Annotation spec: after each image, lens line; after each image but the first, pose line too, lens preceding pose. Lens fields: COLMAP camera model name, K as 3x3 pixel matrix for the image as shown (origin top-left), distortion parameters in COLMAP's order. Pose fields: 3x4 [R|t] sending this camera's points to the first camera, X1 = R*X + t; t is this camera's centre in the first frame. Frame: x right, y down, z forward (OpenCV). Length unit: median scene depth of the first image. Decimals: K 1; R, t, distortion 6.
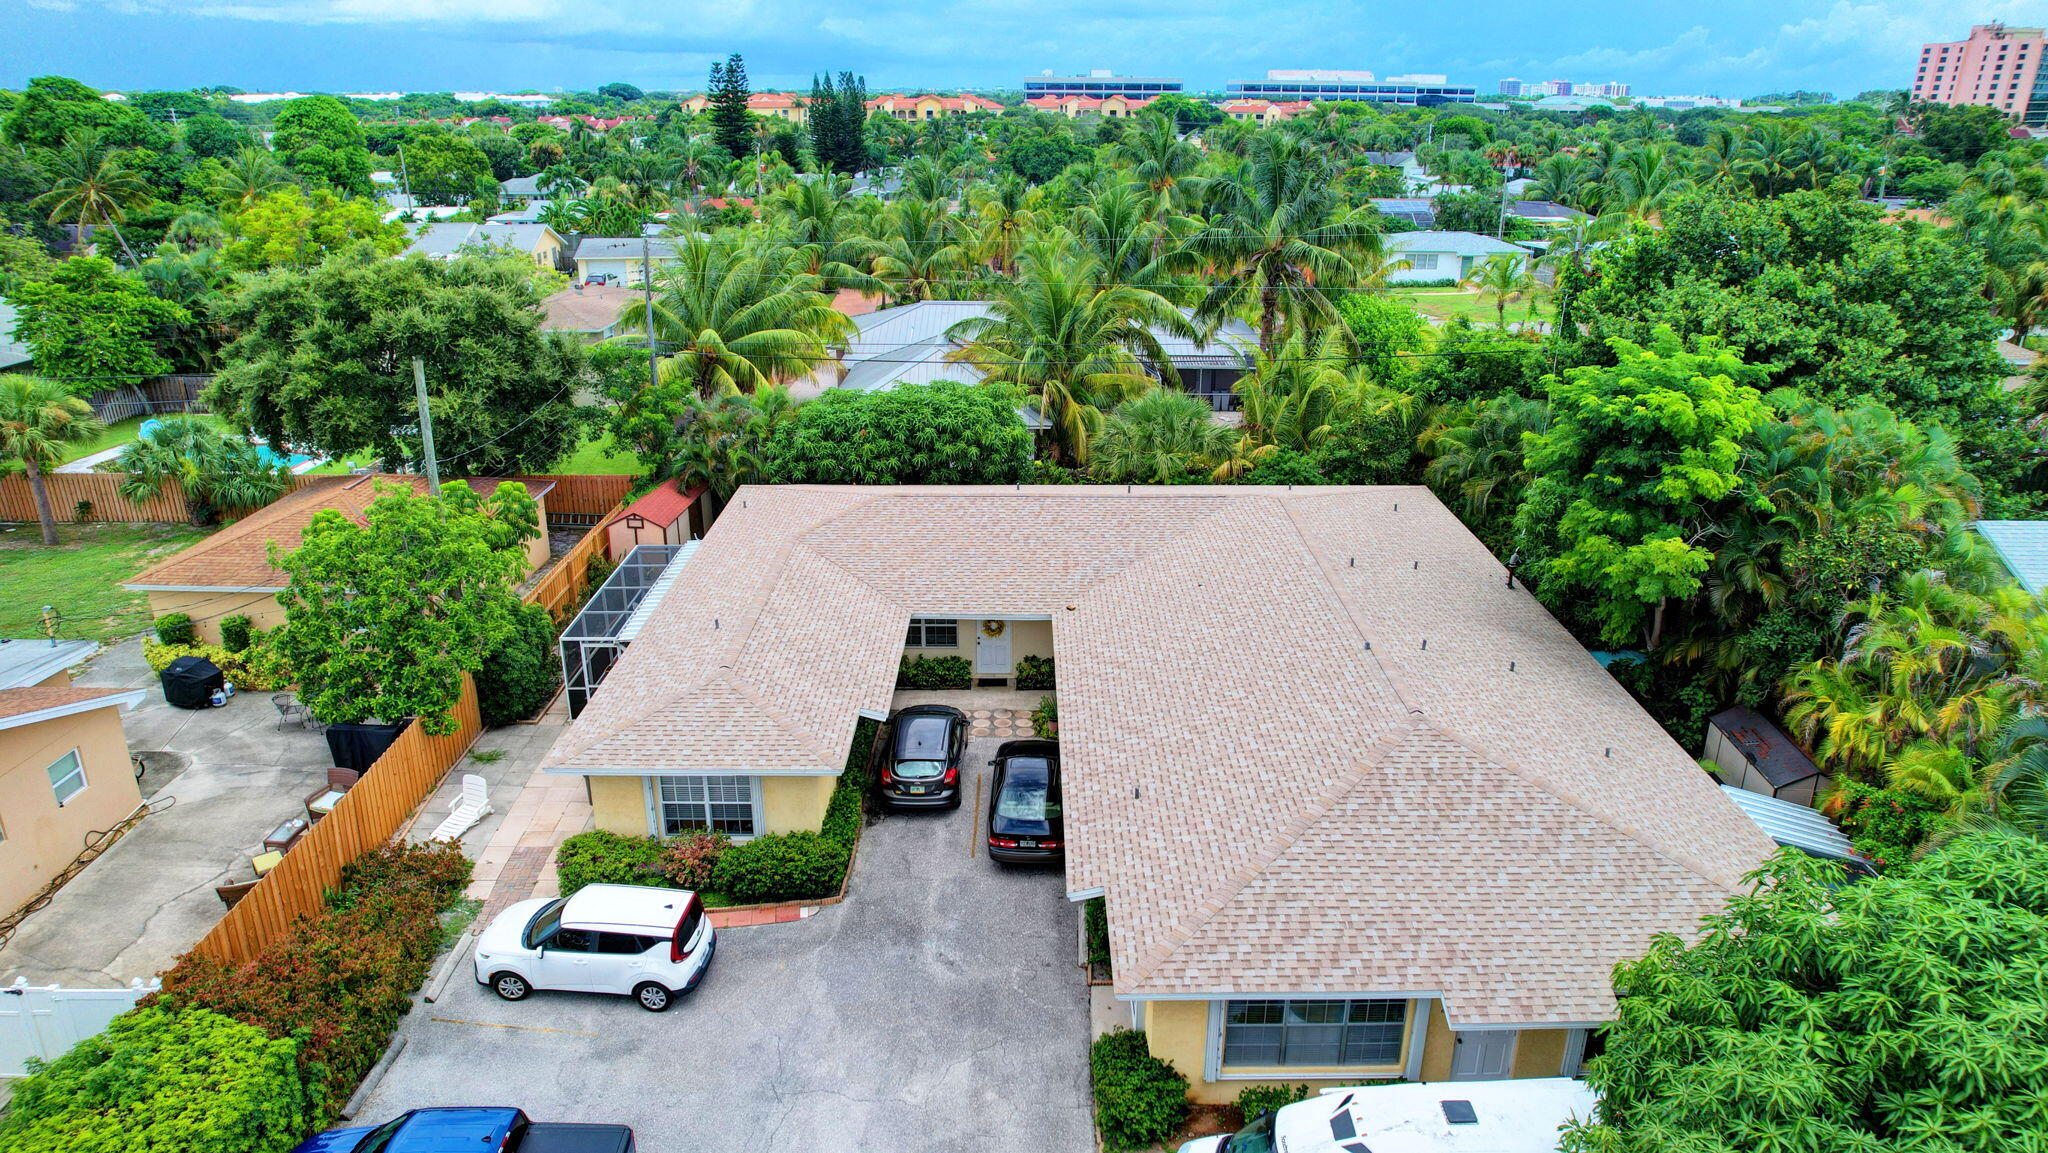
lens RADIAL K [[1302.6, 0, 1024.0], [0, 1302.6, 576.5], [0, 0, 1]] dist [-0.070225, 0.053126]
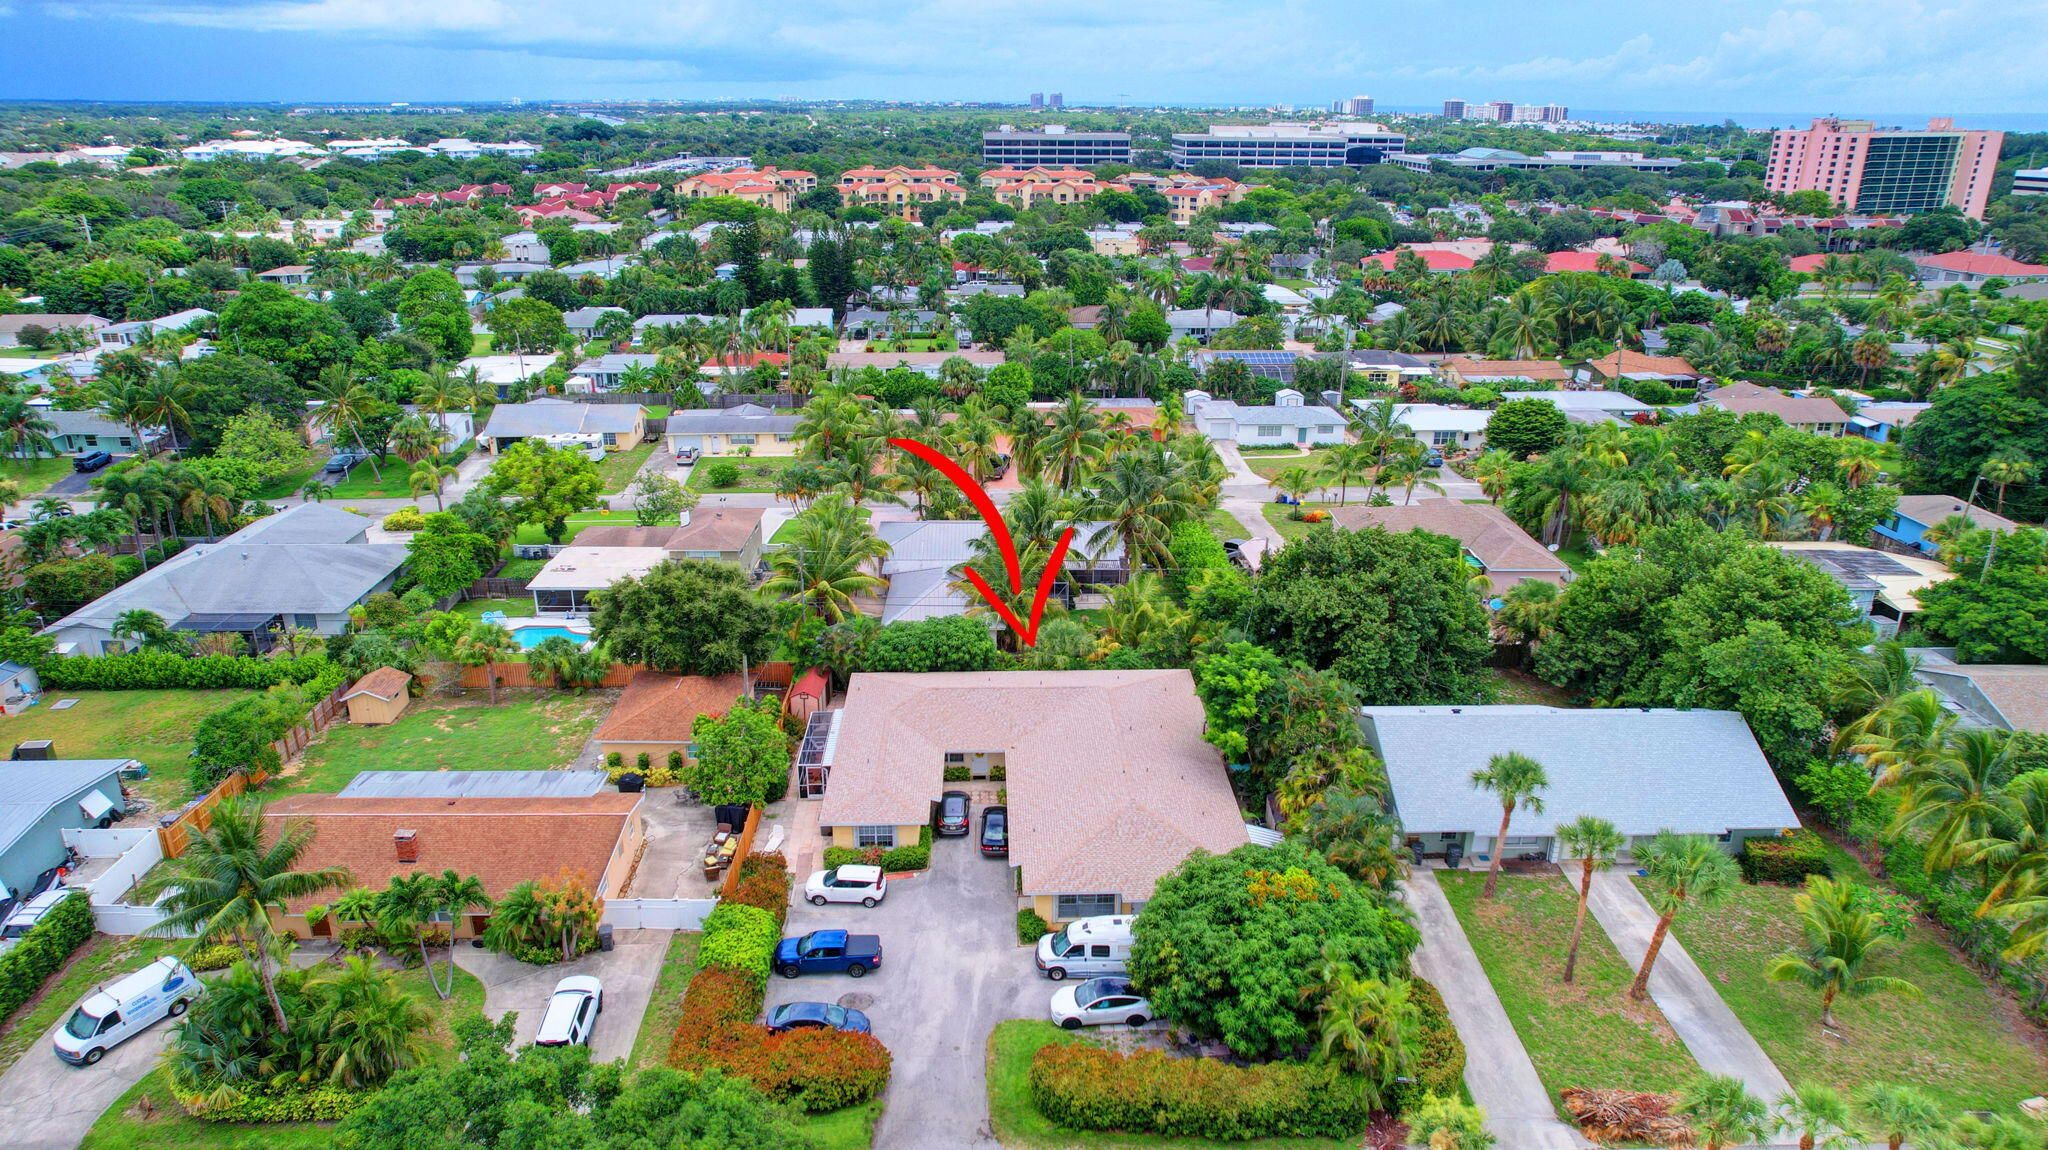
lens RADIAL K [[1302.6, 0, 1024.0], [0, 1302.6, 575.0], [0, 0, 1]] dist [-0.070225, 0.053126]
pose [[0.999546, -0.010841, 0.028113, -0.007746], [0.010966, 0.999931, -0.004303, -0.322942], [-0.028064, 0.004609, 0.999595, -1.571298]]
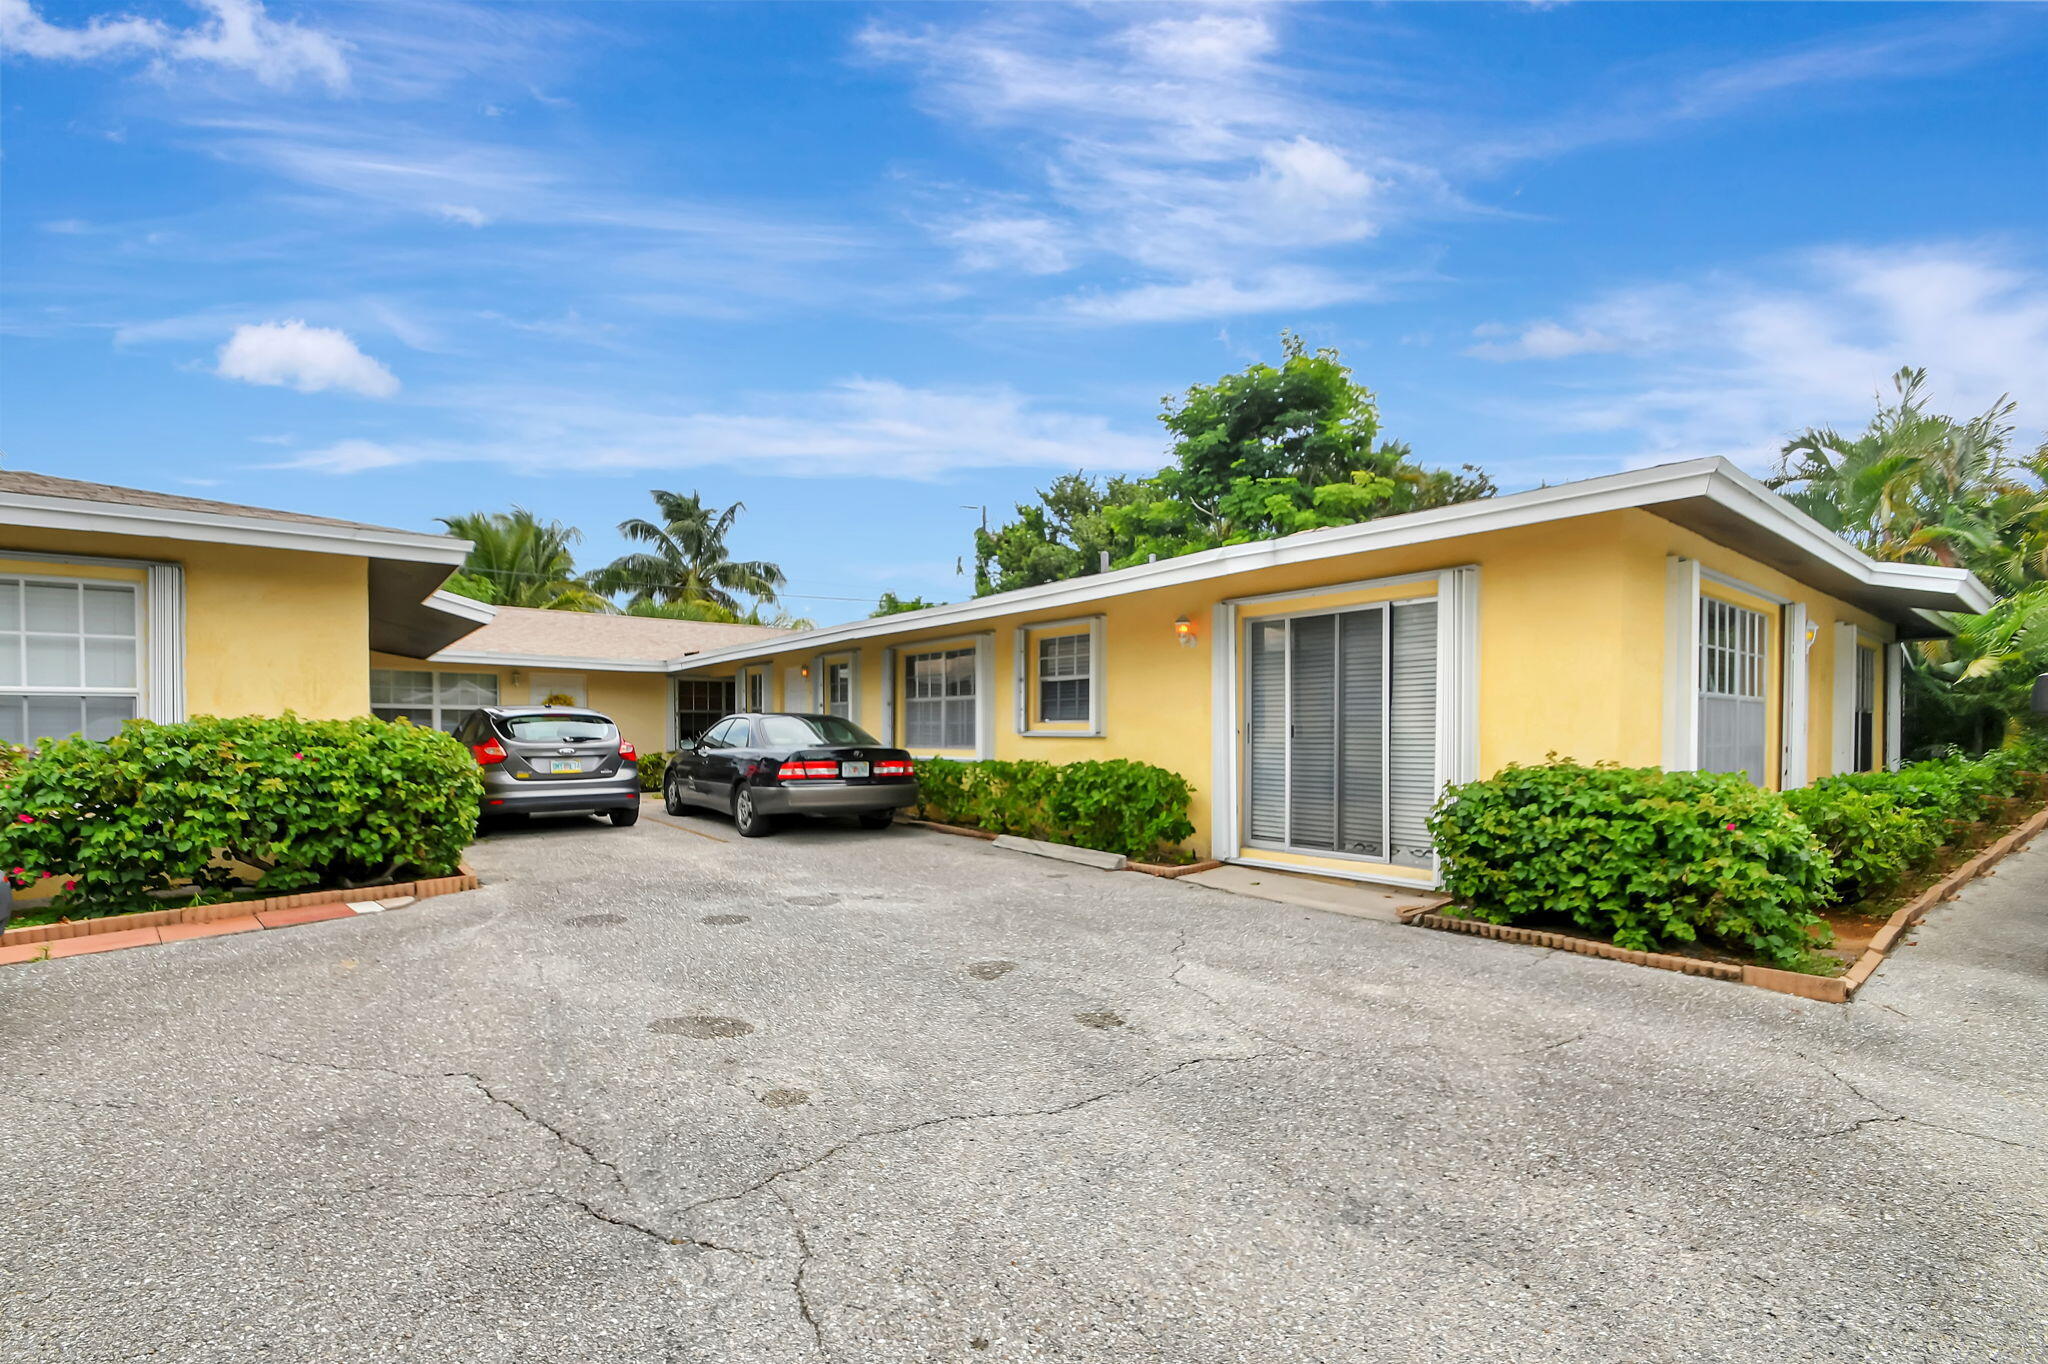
lens RADIAL K [[899.5, 0, 998.5], [0, 899.5, 741.7], [0, 0, 1]] dist [0.018329, -0.019845]
pose [[0.786648, -0.009273, 0.617333, -0.164450], [0.218084, 0.939605, -0.263783, 0.281550], [-0.577603, 0.342135, 0.741161, 0.639129]]
